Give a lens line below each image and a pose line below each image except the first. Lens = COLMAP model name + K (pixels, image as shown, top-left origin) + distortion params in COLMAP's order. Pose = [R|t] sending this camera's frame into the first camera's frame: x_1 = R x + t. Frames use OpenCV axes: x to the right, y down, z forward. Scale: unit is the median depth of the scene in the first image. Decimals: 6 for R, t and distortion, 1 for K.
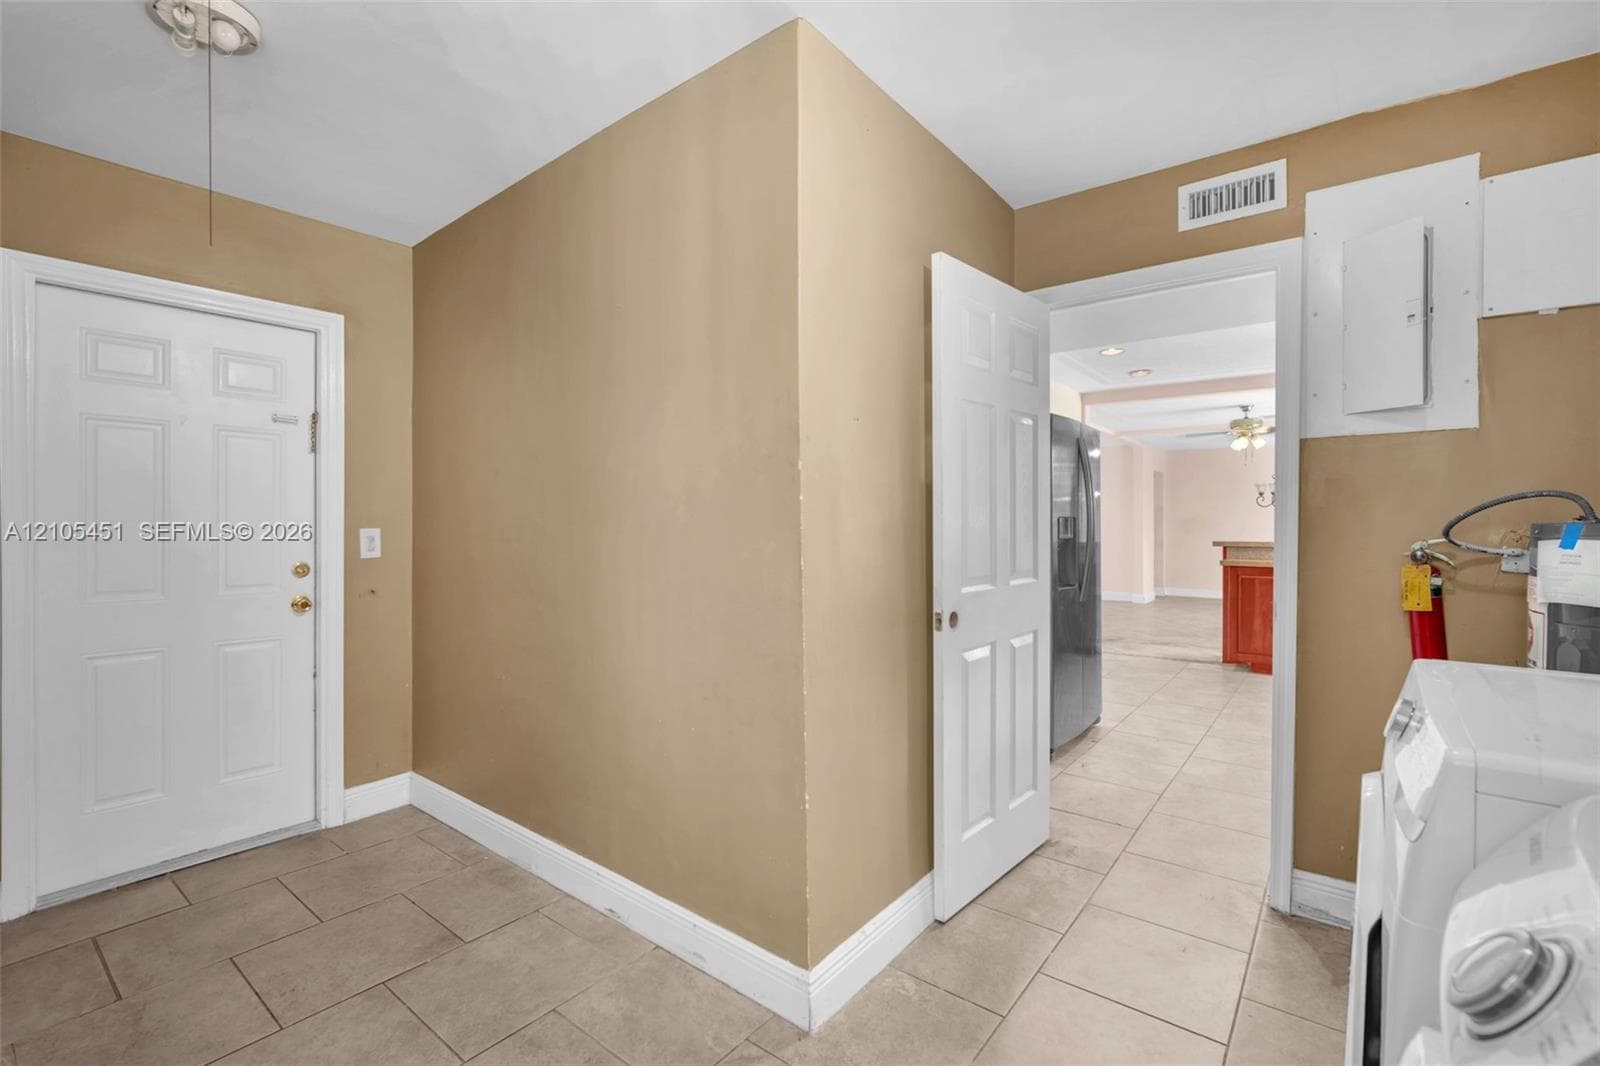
lens RADIAL K [[706.4, 0, 802.6], [0, 706.4, 529.9], [0, 0, 1]] dist [-0.012674, 0.004403]
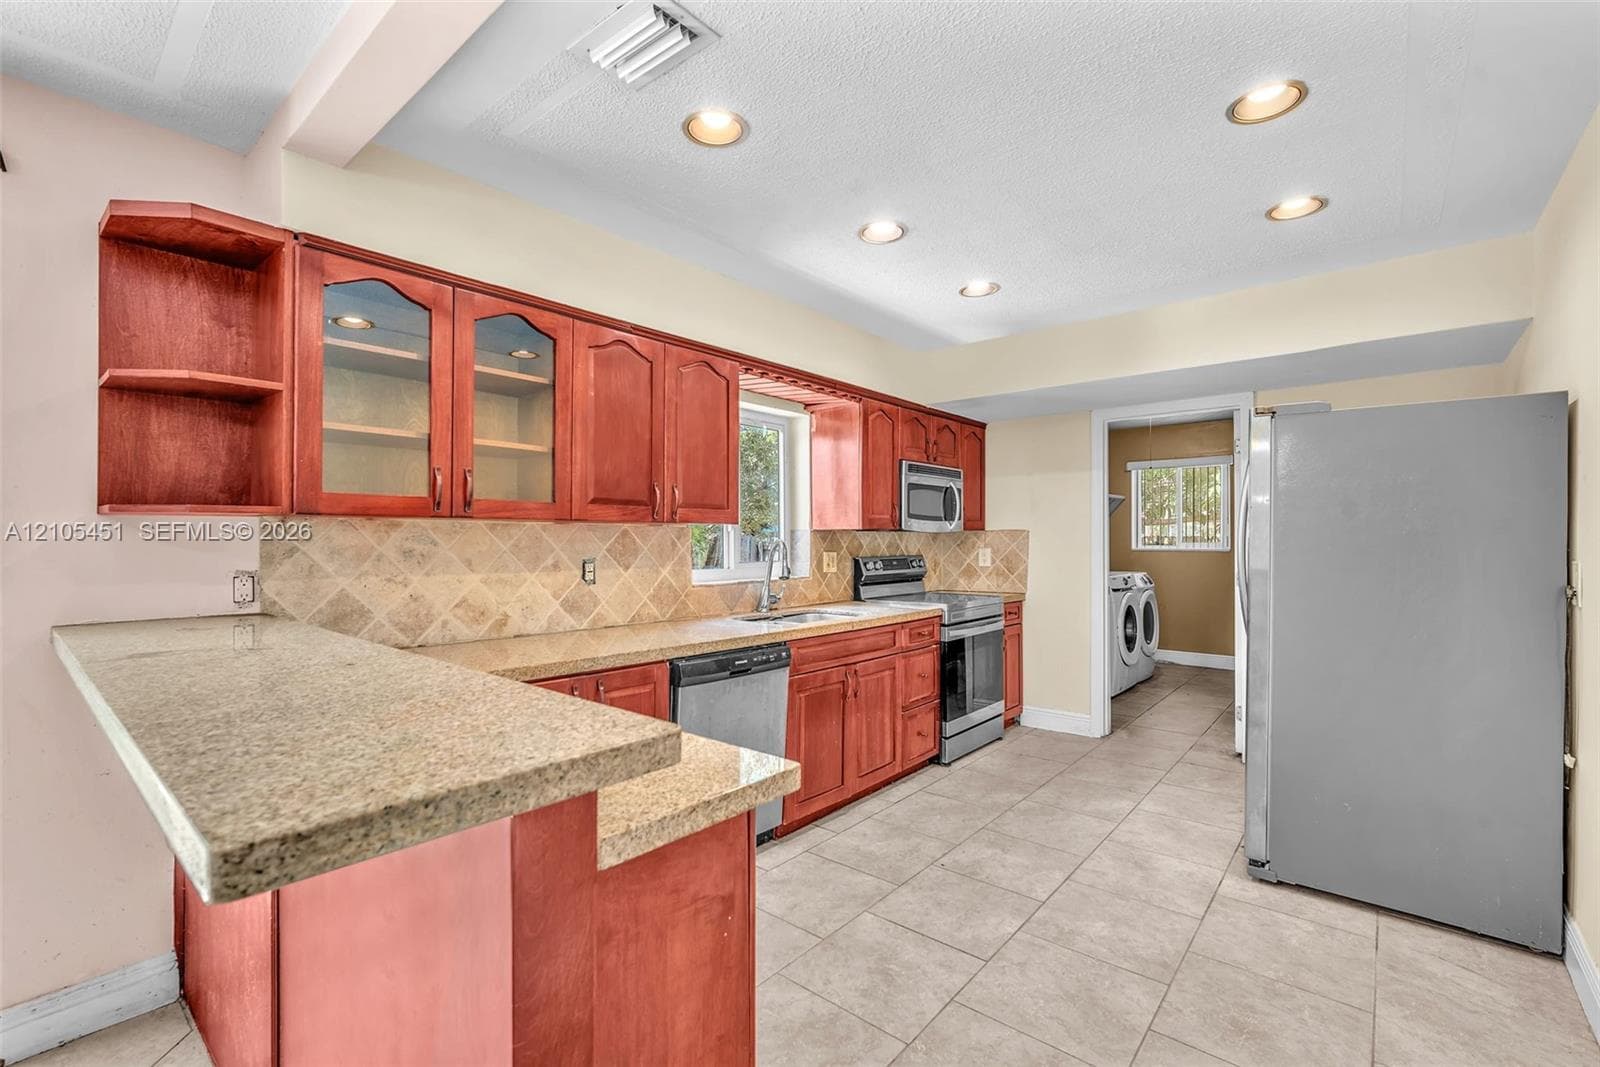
lens RADIAL K [[706.4, 0, 802.6], [0, 706.4, 530.4], [0, 0, 1]] dist [-0.012674, 0.004403]
pose [[-0.999466, 0.003542, 0.032484, 0.541049], [0.003618, 0.999991, 0.002273, -0.022642], [-0.032476, 0.002389, -0.999470, 1.110977]]
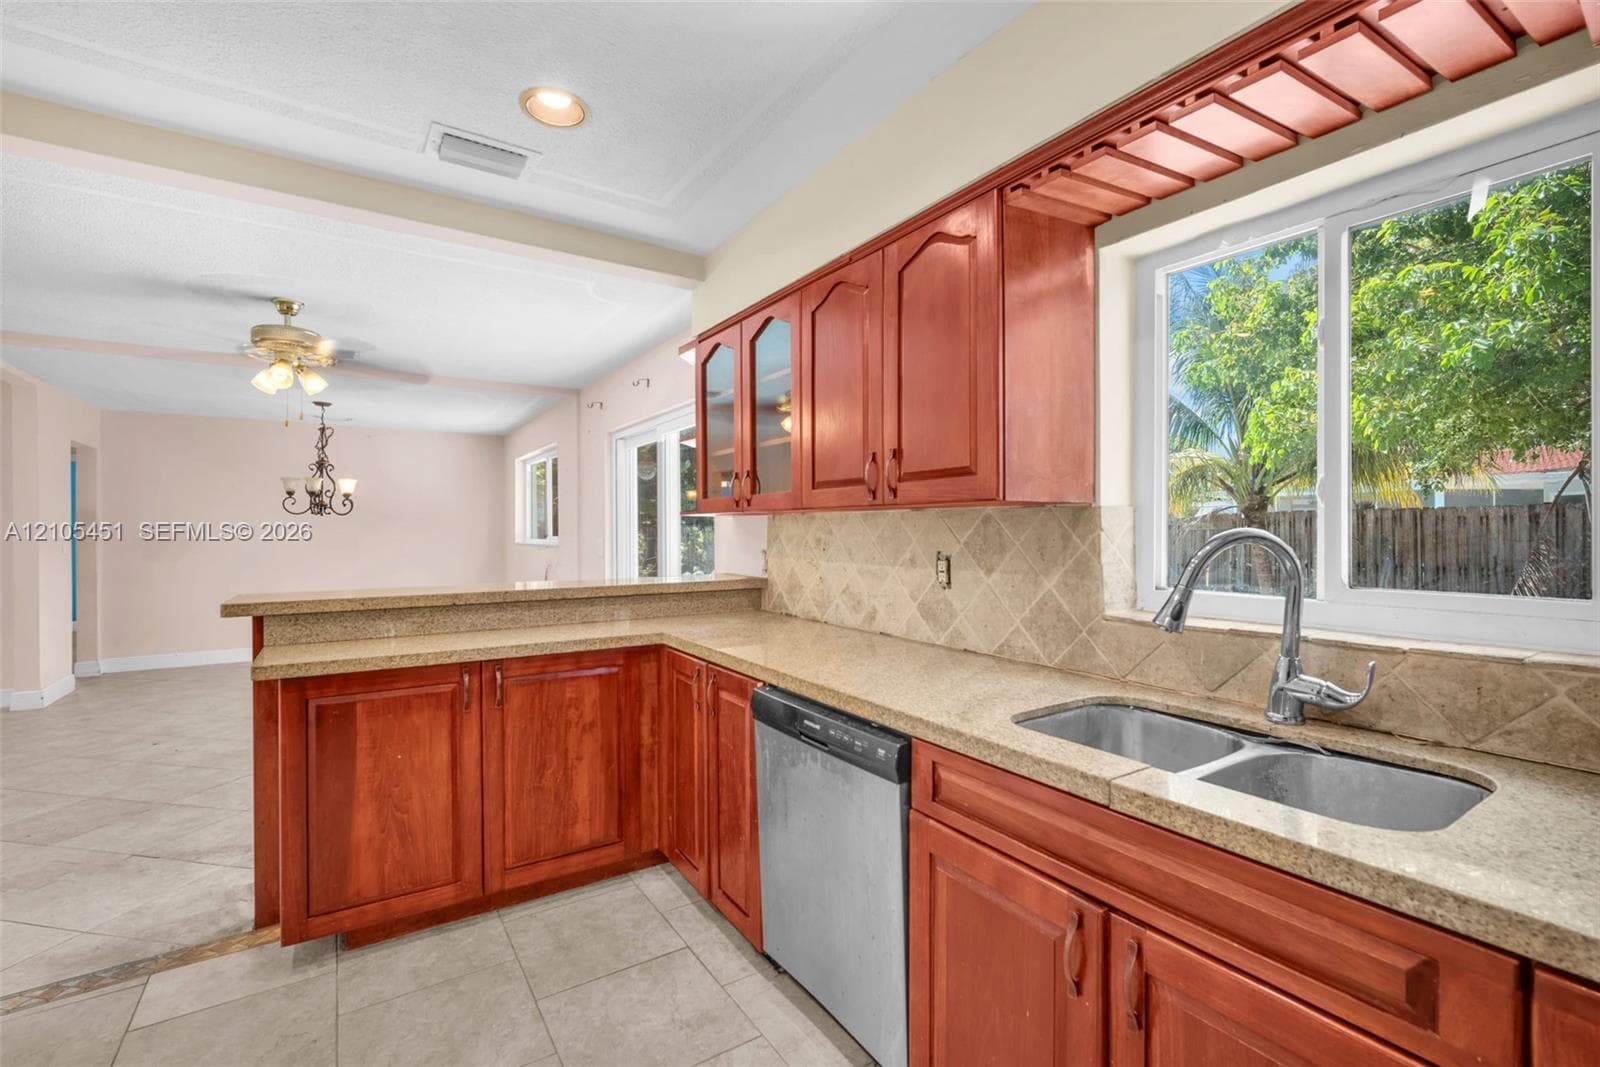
lens RADIAL K [[706.4, 0, 802.6], [0, 706.4, 530.4], [0, 0, 1]] dist [-0.012674, 0.004403]
pose [[0.318635, 0.002383, 0.947875, 0.332221], [0.014685, 0.999864, -0.007450, -0.013783], [-0.947764, 0.016294, 0.318557, 0.593502]]
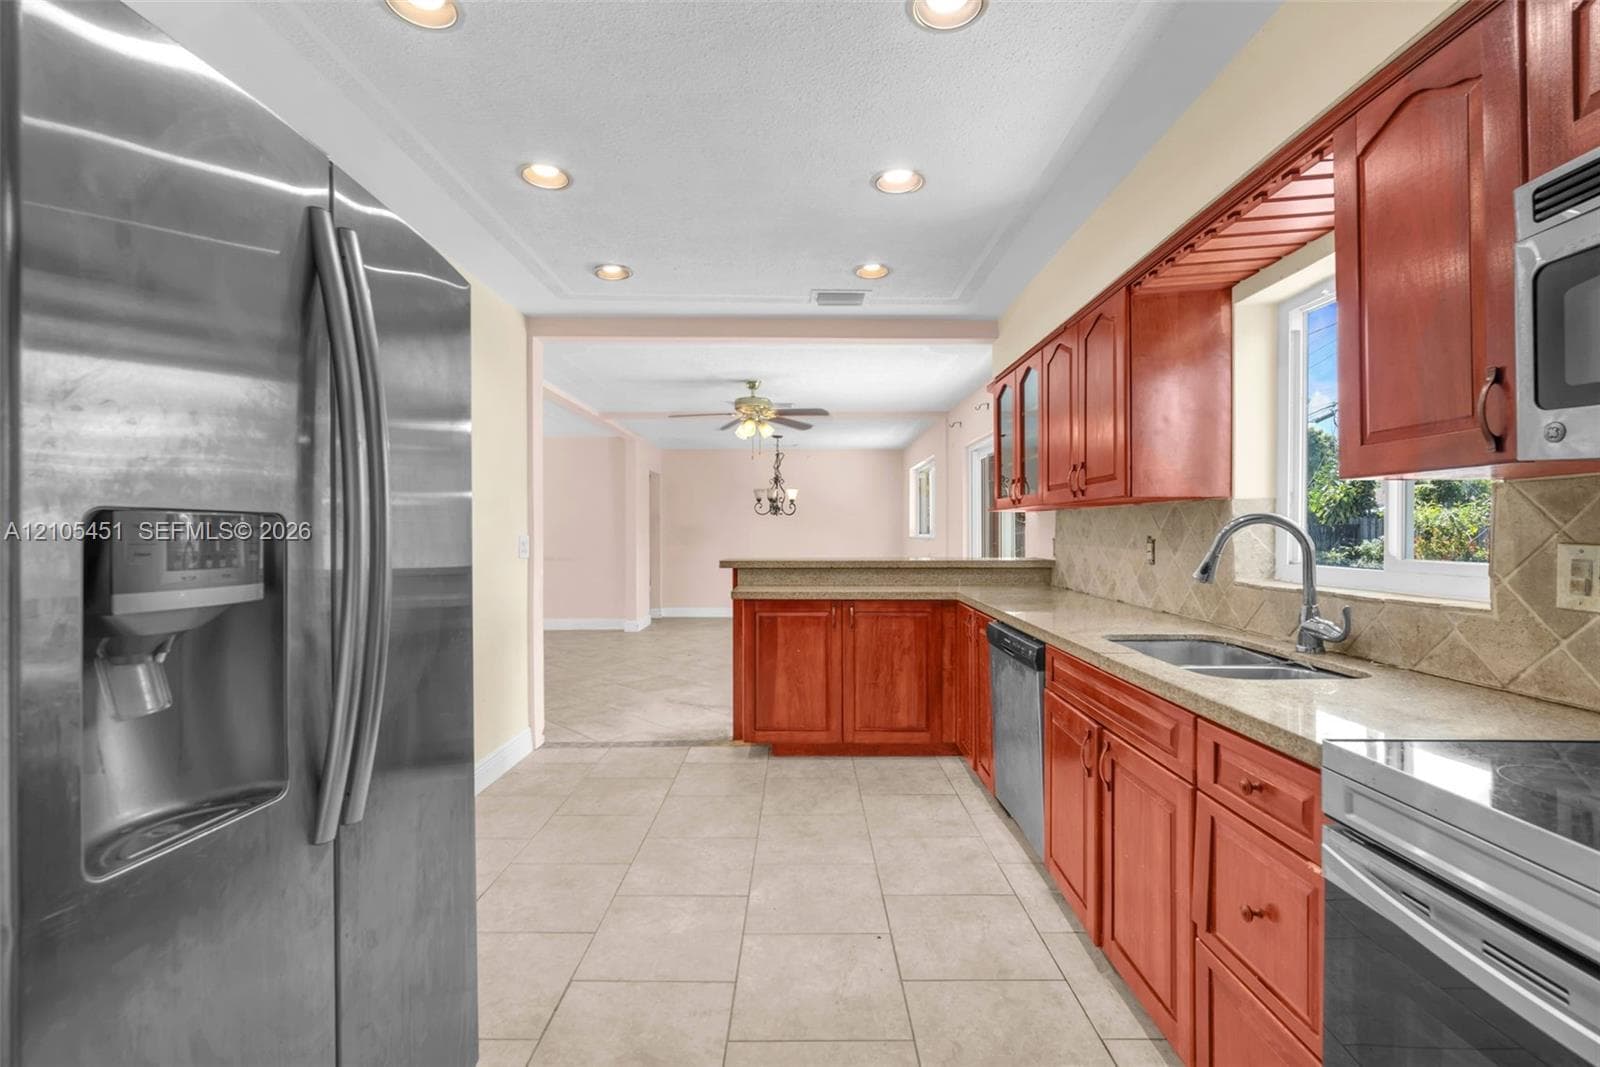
lens RADIAL K [[706.4, 0, 802.6], [0, 706.4, 530.4], [0, 0, 1]] dist [-0.012674, 0.004403]
pose [[0.785942, 0.004241, 0.618286, 0.224855], [0.005006, 0.999900, -0.013222, -0.003268], [-0.618280, 0.013487, 0.785842, 0.414020]]
